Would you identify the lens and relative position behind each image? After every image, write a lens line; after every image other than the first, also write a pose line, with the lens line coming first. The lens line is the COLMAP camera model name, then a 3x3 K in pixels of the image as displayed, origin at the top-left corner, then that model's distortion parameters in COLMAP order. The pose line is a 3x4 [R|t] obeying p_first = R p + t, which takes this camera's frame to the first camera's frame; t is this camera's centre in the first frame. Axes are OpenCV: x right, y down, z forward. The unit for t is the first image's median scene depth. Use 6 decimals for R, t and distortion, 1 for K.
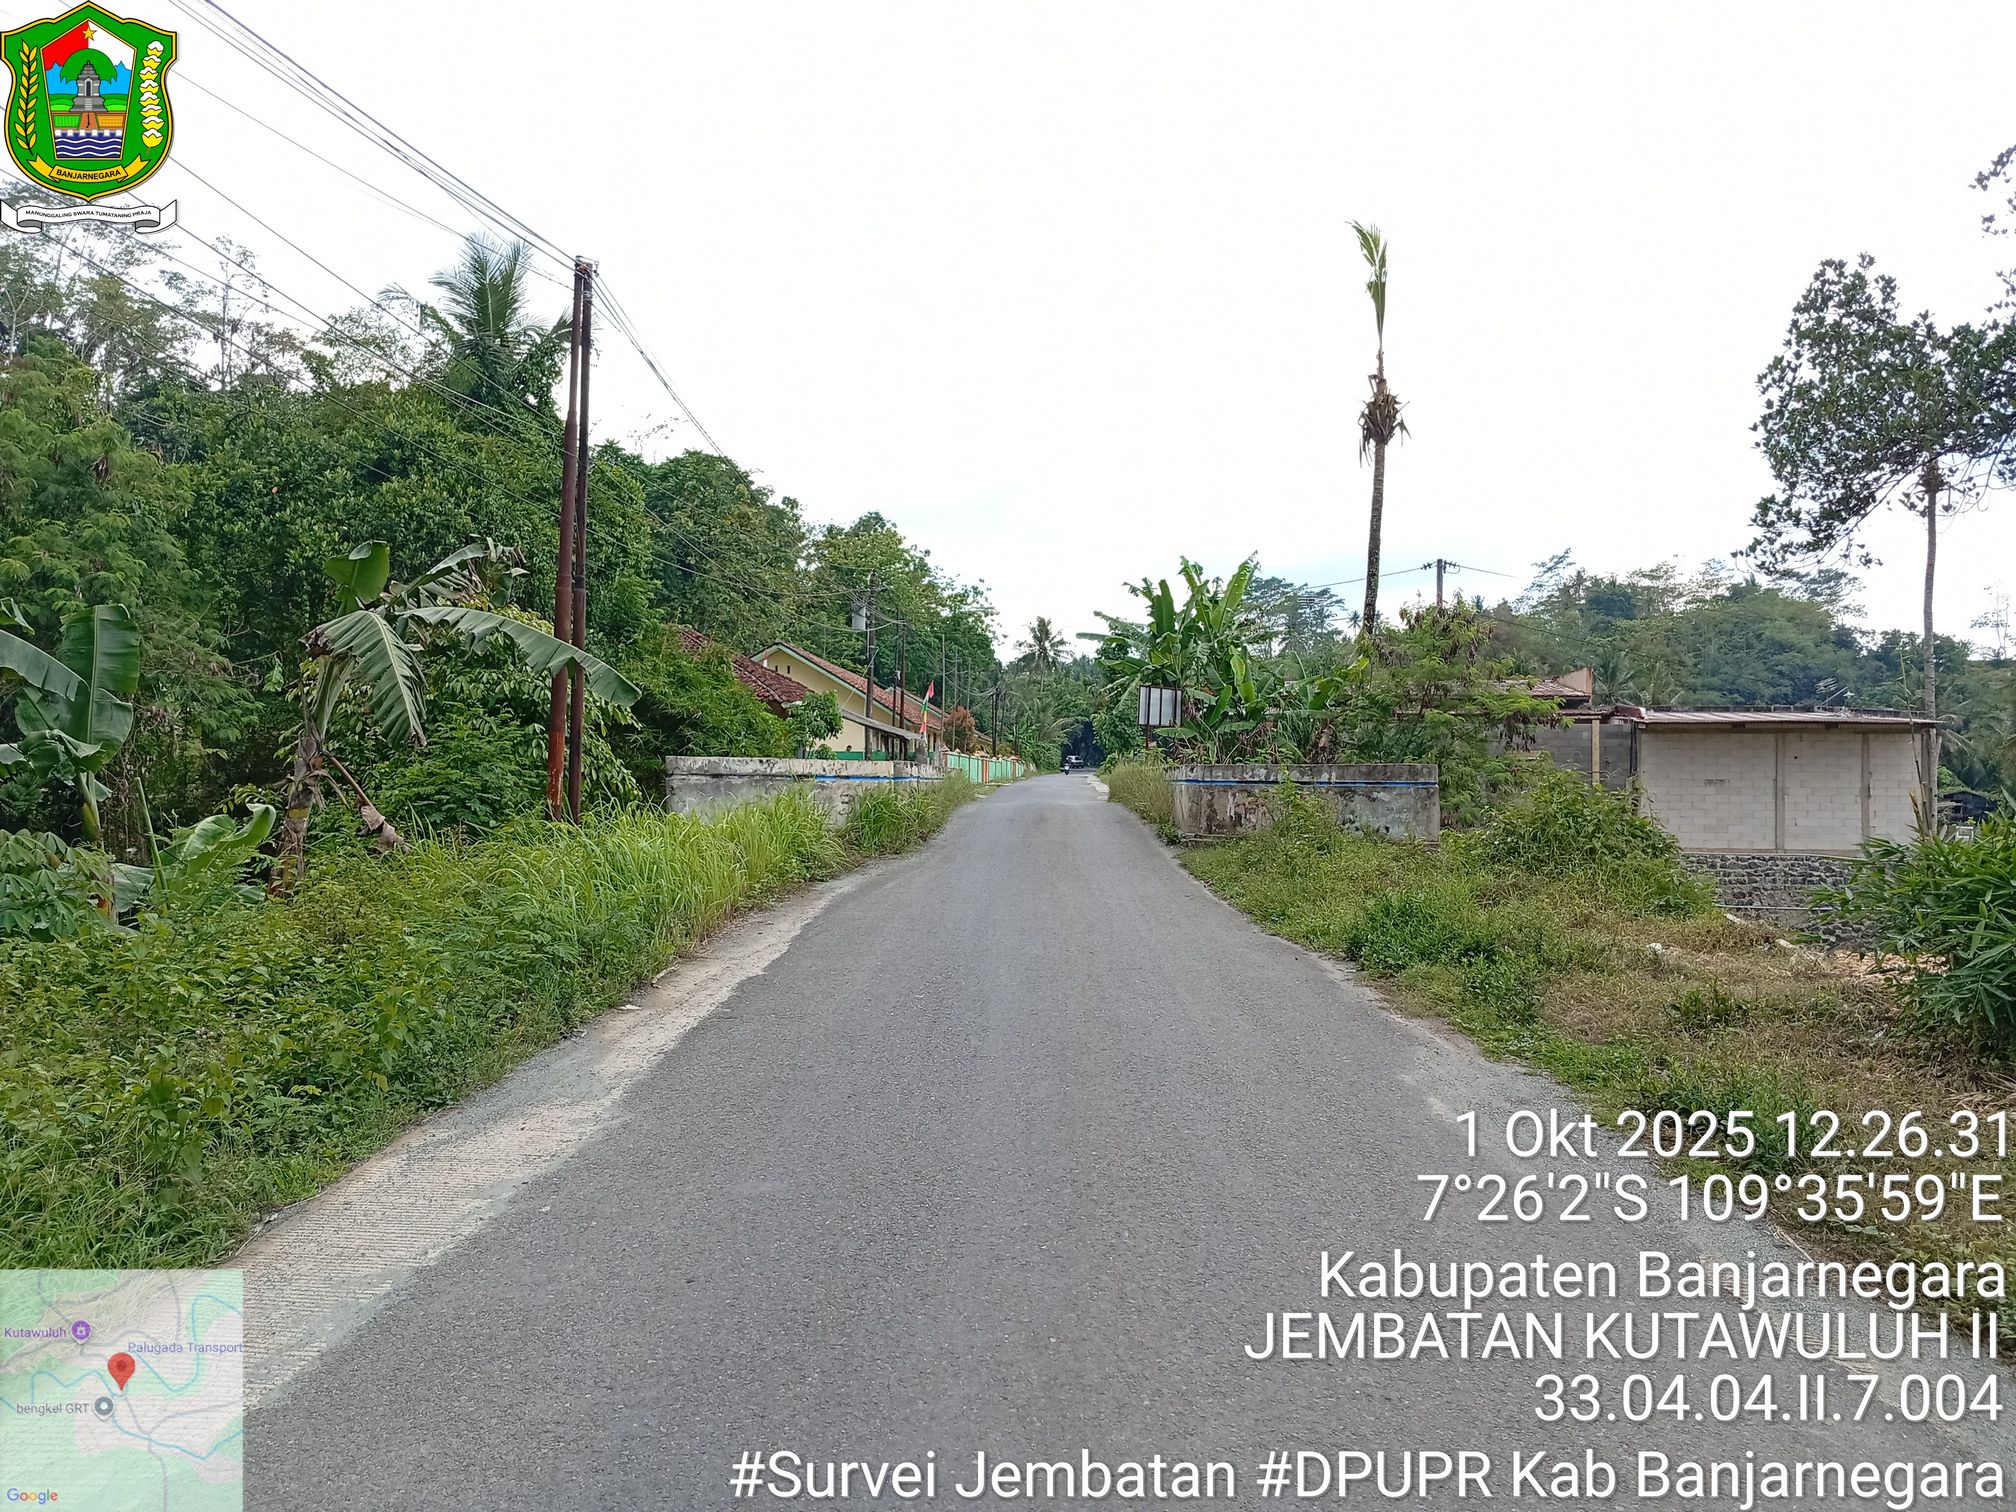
lens RADIAL K [[1547.1, 0, 1001.9], [0, 1547.1, 768.5], [0, 0, 1]] dist [0.061214, -0.125989]
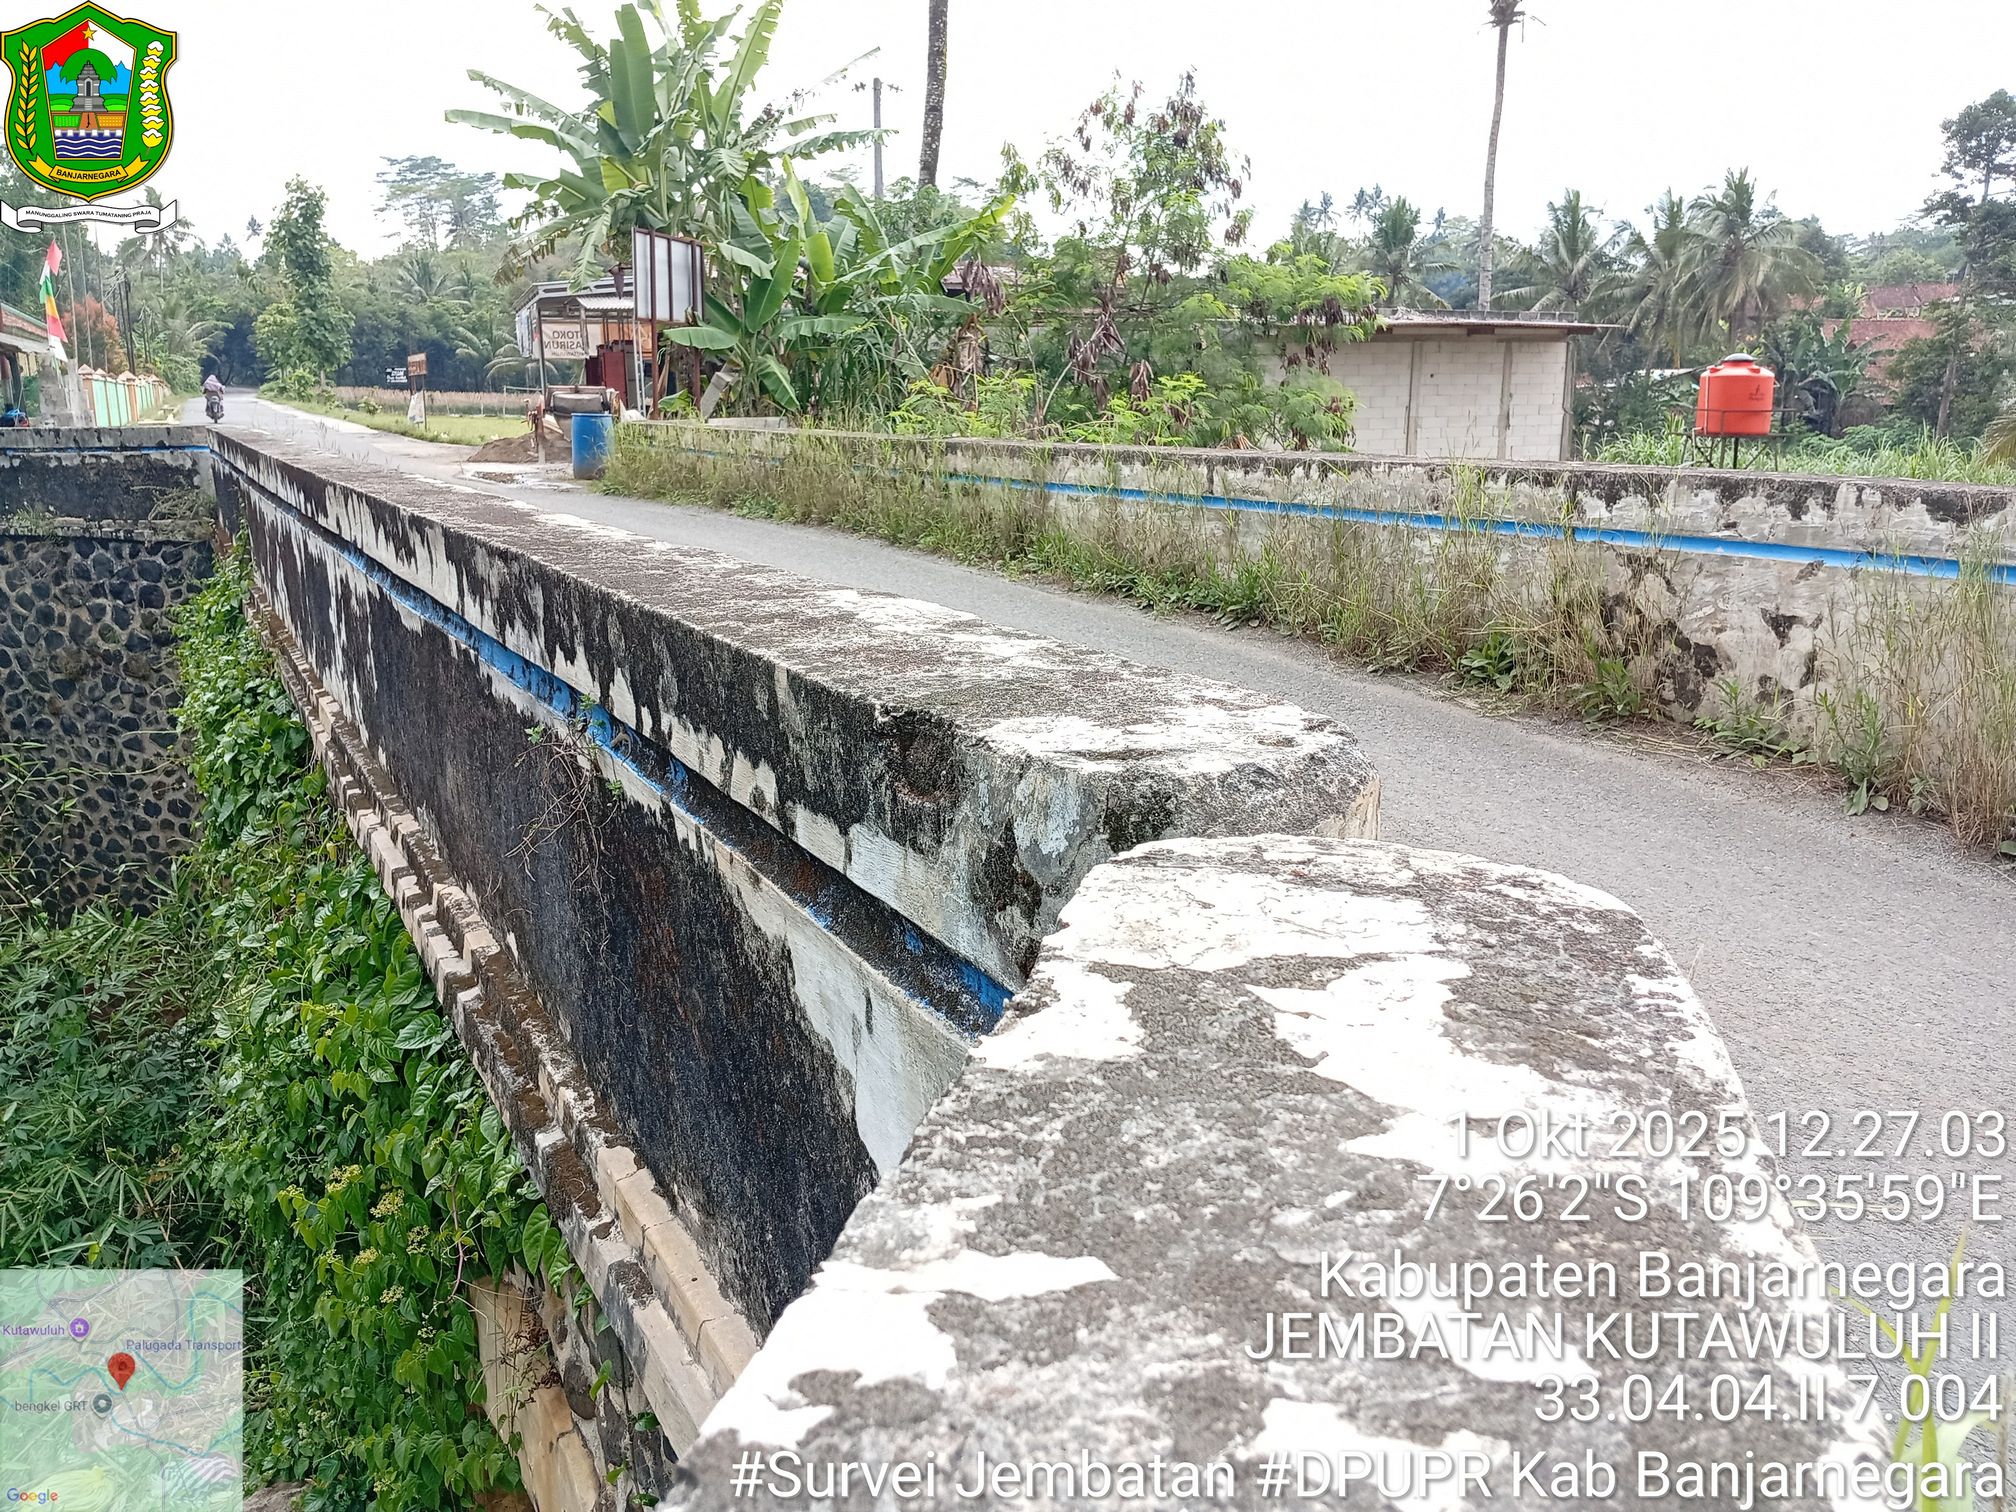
lens RADIAL K [[1547.1, 0, 1014.5], [0, 1547.1, 769.5], [0, 0, 1]] dist [0.061214, -0.125989]
pose [[0.866767, -0.130975, 0.481208, -0.053048], [0.010752, 0.969581, 0.244535, -0.009398], [-0.498598, -0.206781, 0.841809, 0.484829]]
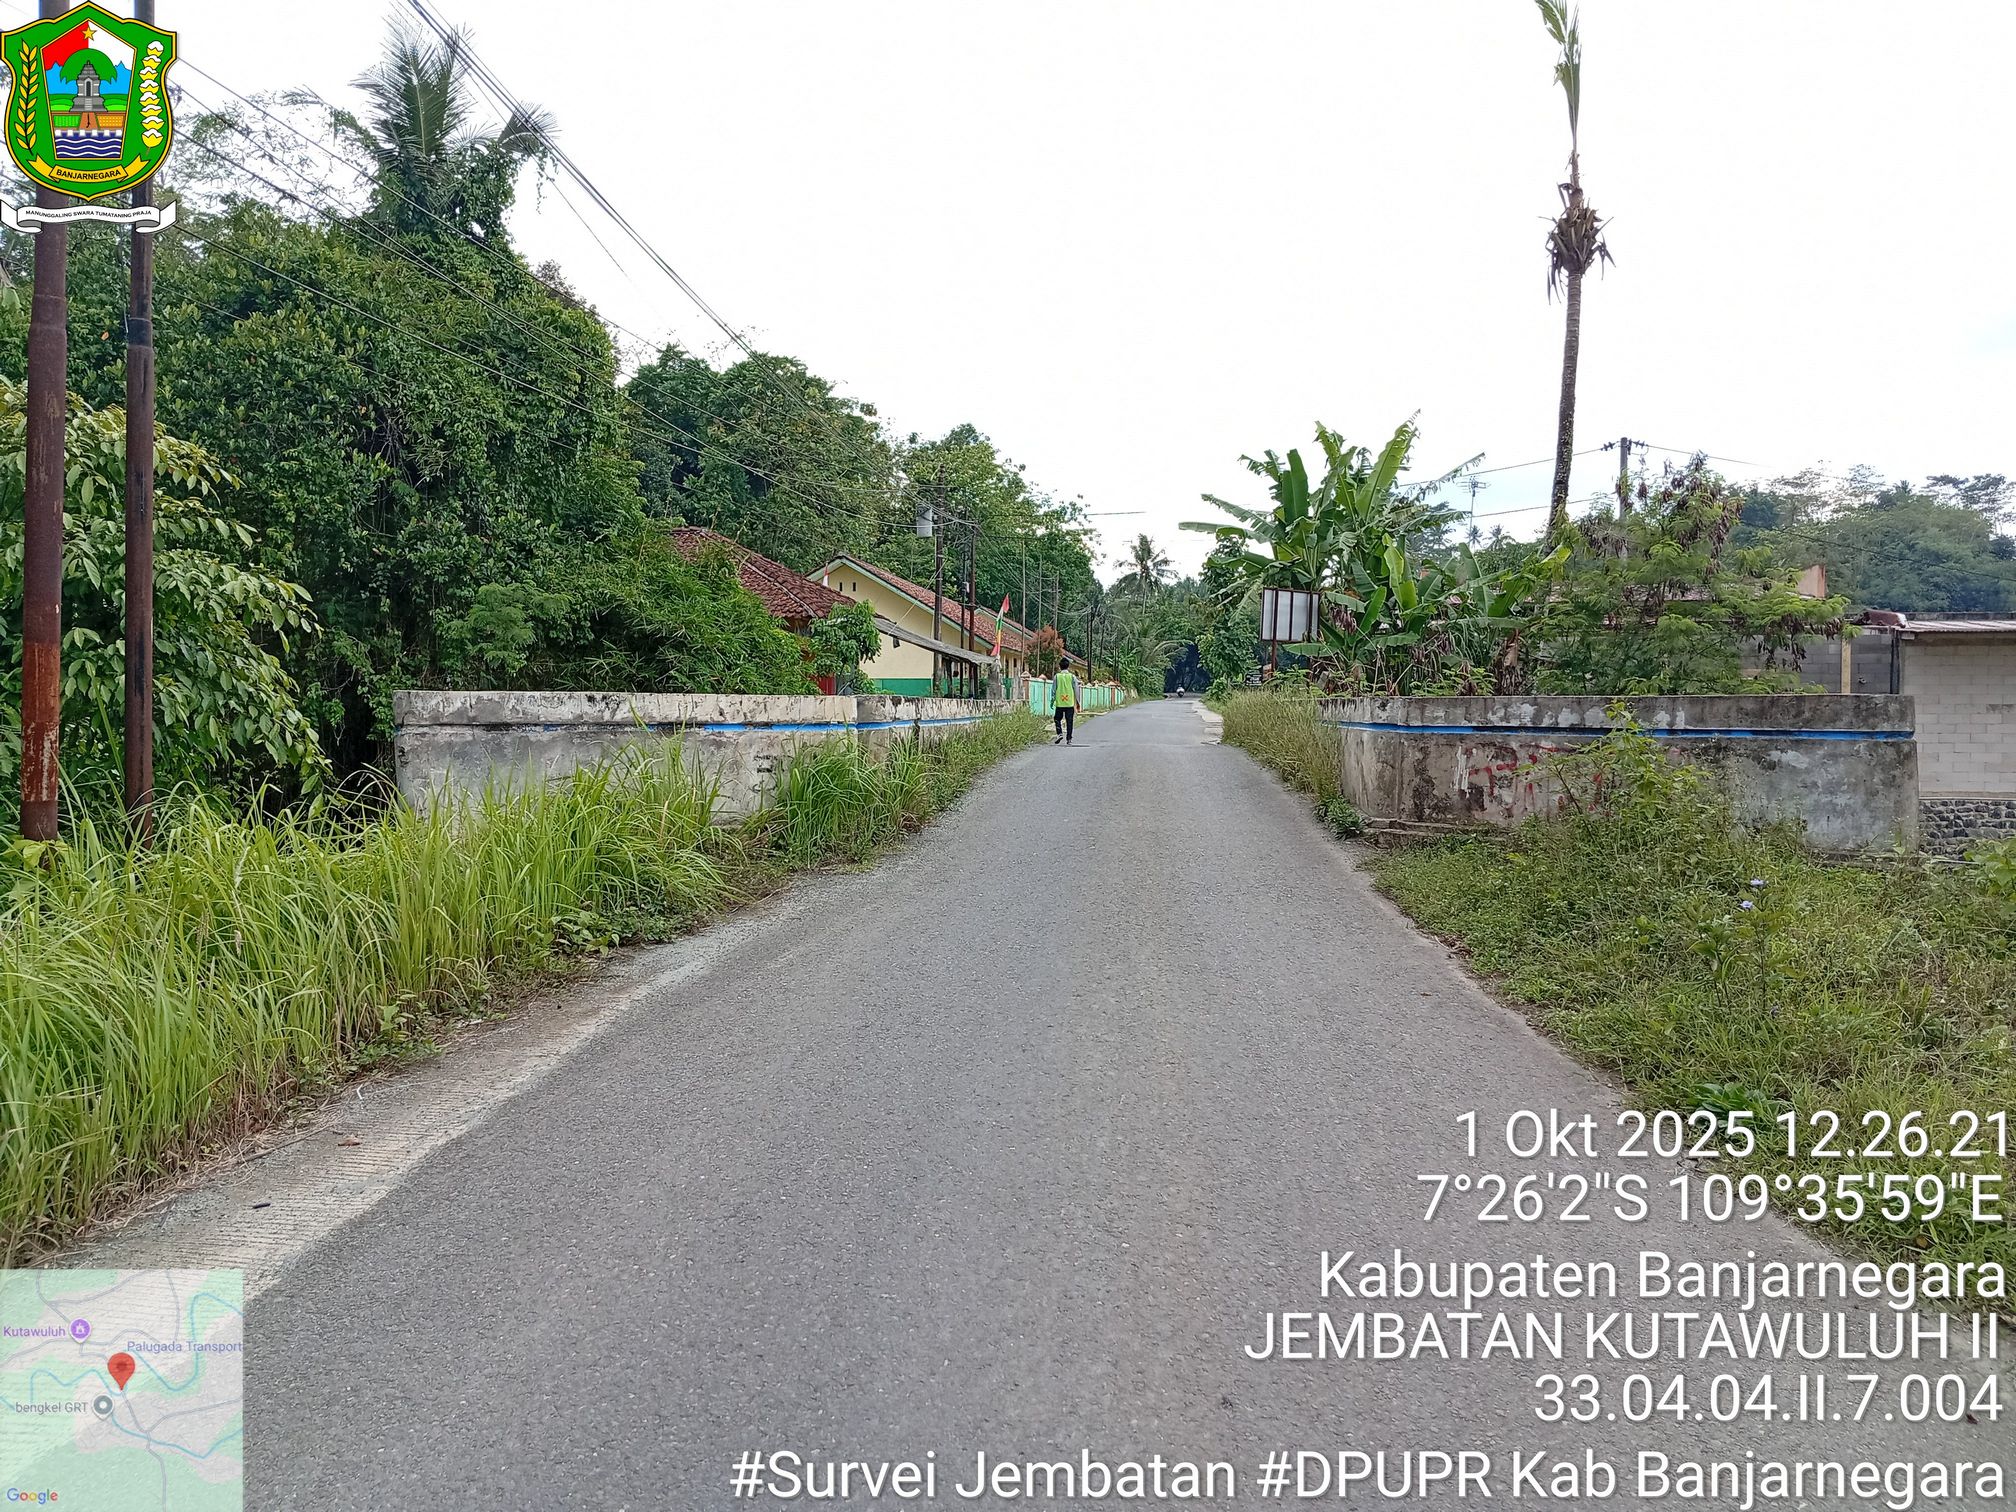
lens RADIAL K [[1547.1, 0, 1005.9], [0, 1547.1, 766.3], [0, 0, 1]] dist [0.061214, -0.125989]
pose [[0.997911, -0.005126, -0.064404, 0.010841], [0.008107, 0.998903, 0.046119, -0.002219], [0.064097, -0.046544, 0.996858, 0.215800]]
